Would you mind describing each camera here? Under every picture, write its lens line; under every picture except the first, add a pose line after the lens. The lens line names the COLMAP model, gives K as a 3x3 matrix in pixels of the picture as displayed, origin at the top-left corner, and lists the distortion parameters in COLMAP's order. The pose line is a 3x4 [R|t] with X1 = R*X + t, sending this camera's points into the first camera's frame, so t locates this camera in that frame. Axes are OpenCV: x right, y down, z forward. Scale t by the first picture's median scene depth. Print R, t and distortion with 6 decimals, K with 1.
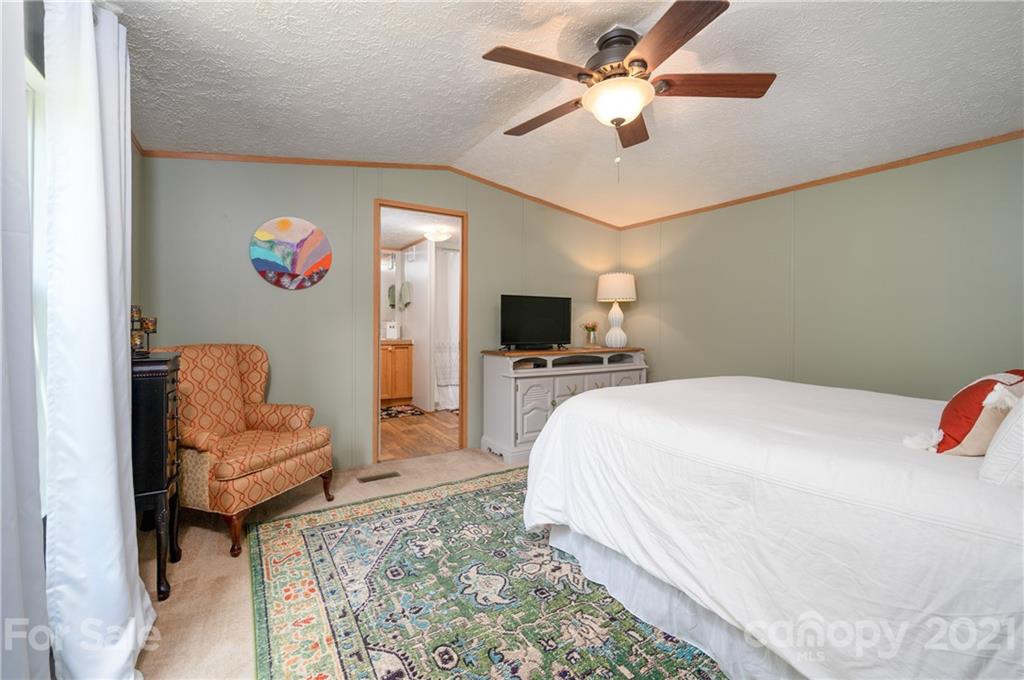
lens RADIAL K [[432.8, 0, 517.4], [0, 432.8, 326.5], [0, 0, 1]] dist [0.002449, 0.000250]
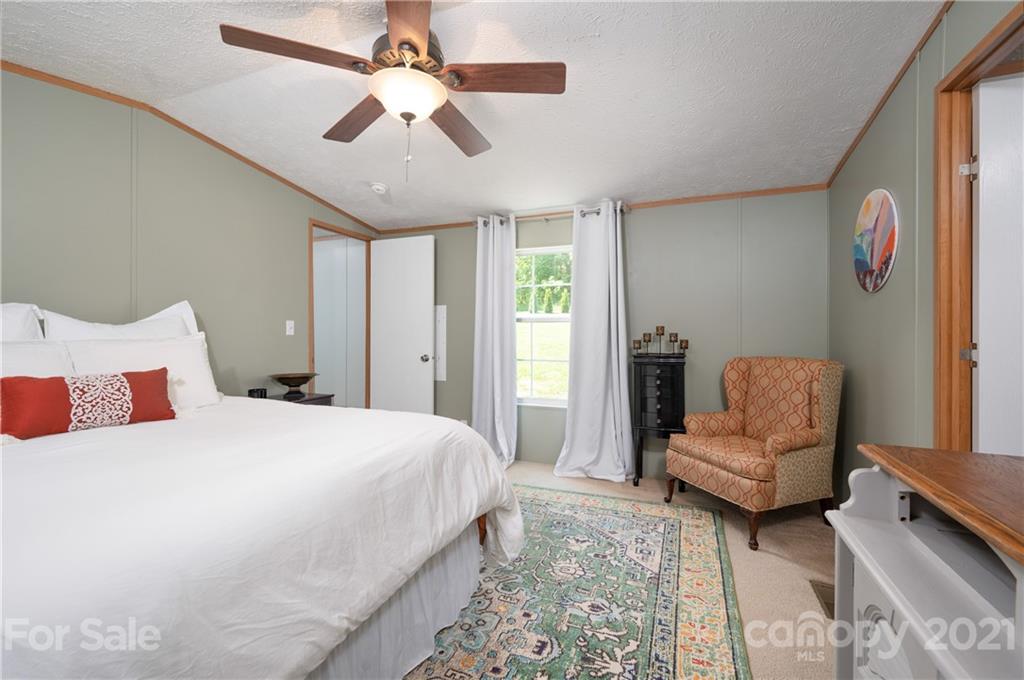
lens RADIAL K [[432.8, 0, 517.4], [0, 432.8, 326.5], [0, 0, 1]] dist [0.002449, 0.000250]
pose [[-0.806417, -0.007382, -0.591301, 0.504370], [-0.006516, 0.999972, -0.003597, -0.029314], [0.591312, 0.000953, -0.806443, 1.603476]]
